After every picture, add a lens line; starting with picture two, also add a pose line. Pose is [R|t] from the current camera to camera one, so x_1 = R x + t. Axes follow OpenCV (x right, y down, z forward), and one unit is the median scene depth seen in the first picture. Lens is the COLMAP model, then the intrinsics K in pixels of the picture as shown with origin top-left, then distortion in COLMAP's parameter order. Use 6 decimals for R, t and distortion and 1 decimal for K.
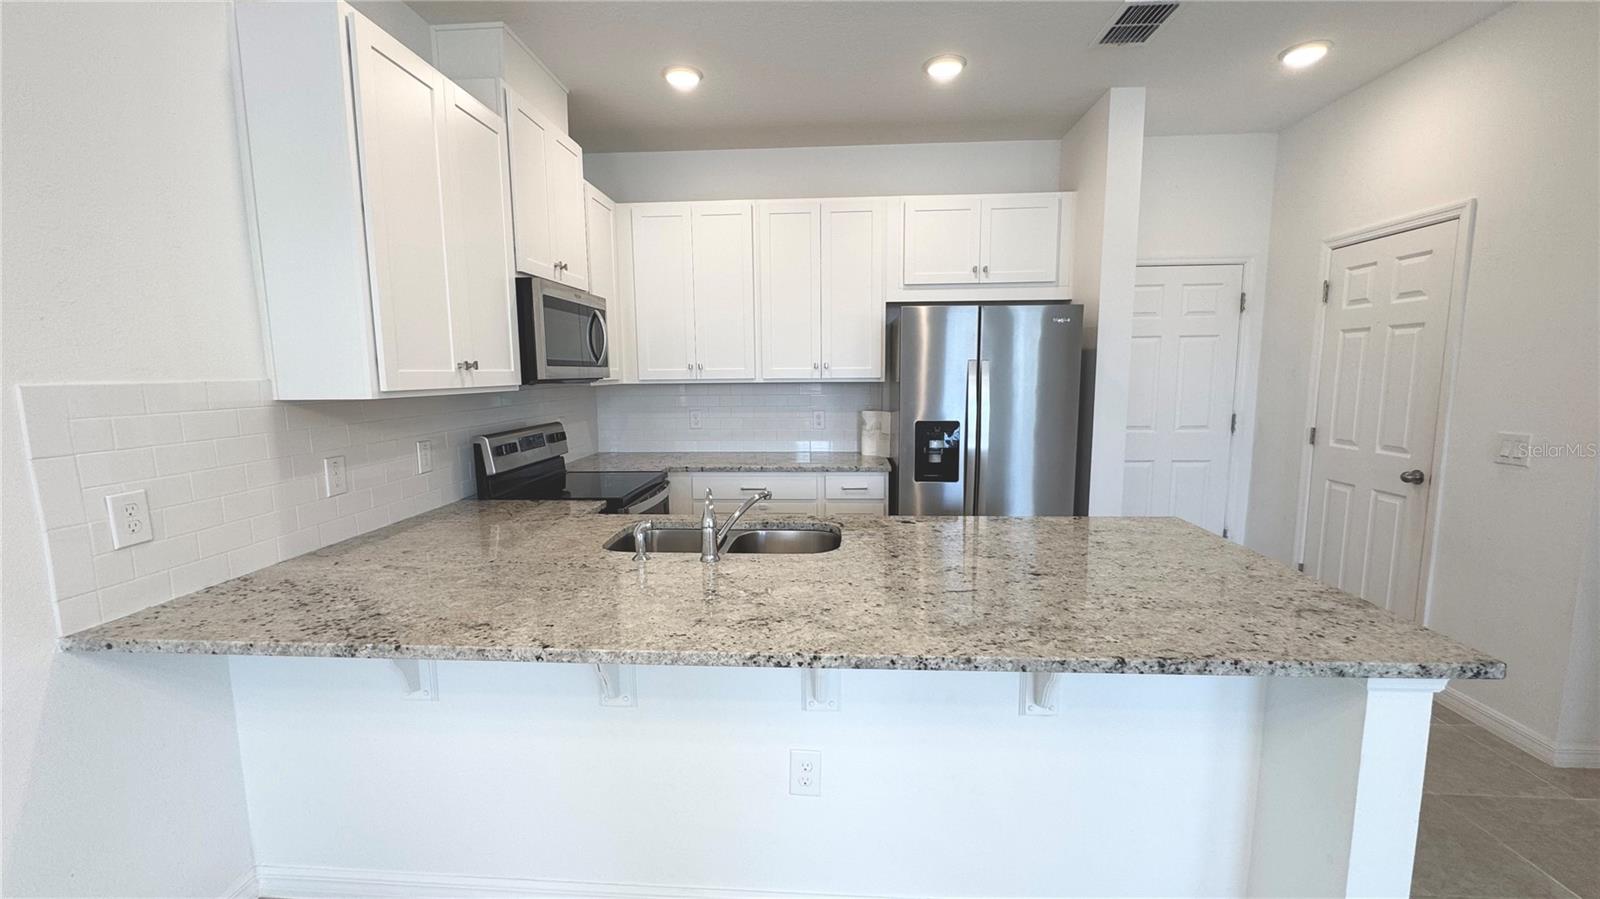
lens RADIAL K [[638.7, 0, 800.0], [0, 638.7, 449.5], [0, 0, 1]] dist [-0.001276, -0.000093]
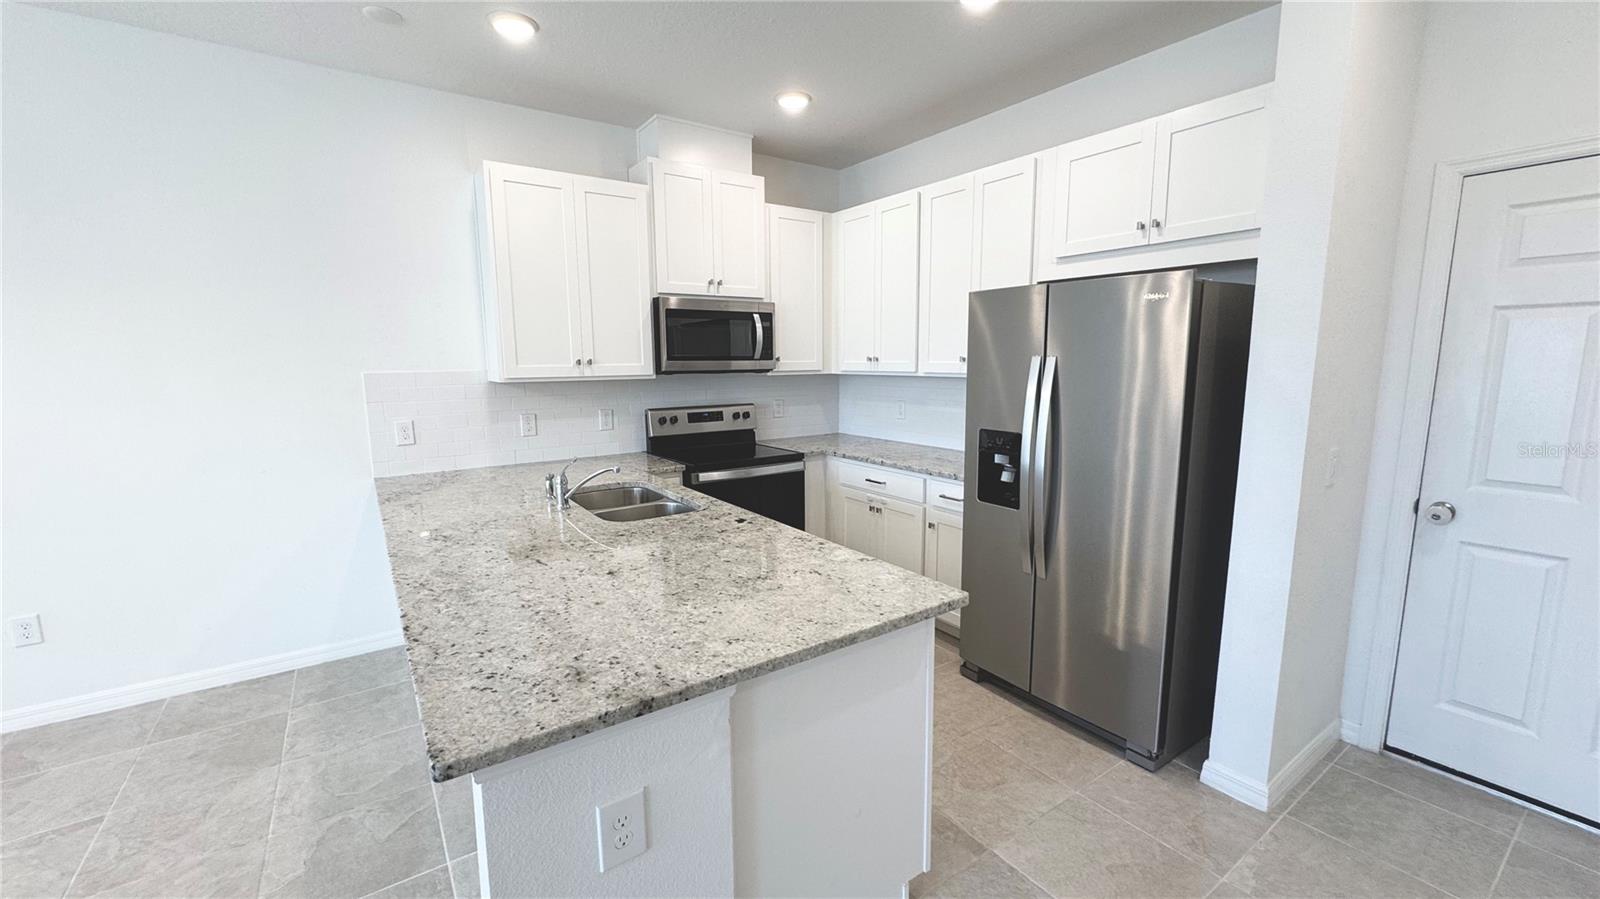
lens RADIAL K [[638.7, 0, 800.0], [0, 638.7, 449.5], [0, 0, 1]] dist [-0.001276, -0.000093]
pose [[0.626417, 0.116500, -0.770733, 0.700167], [-0.093851, 0.992847, 0.073797, -0.058195], [0.773817, 0.026106, 0.632871, 0.296873]]
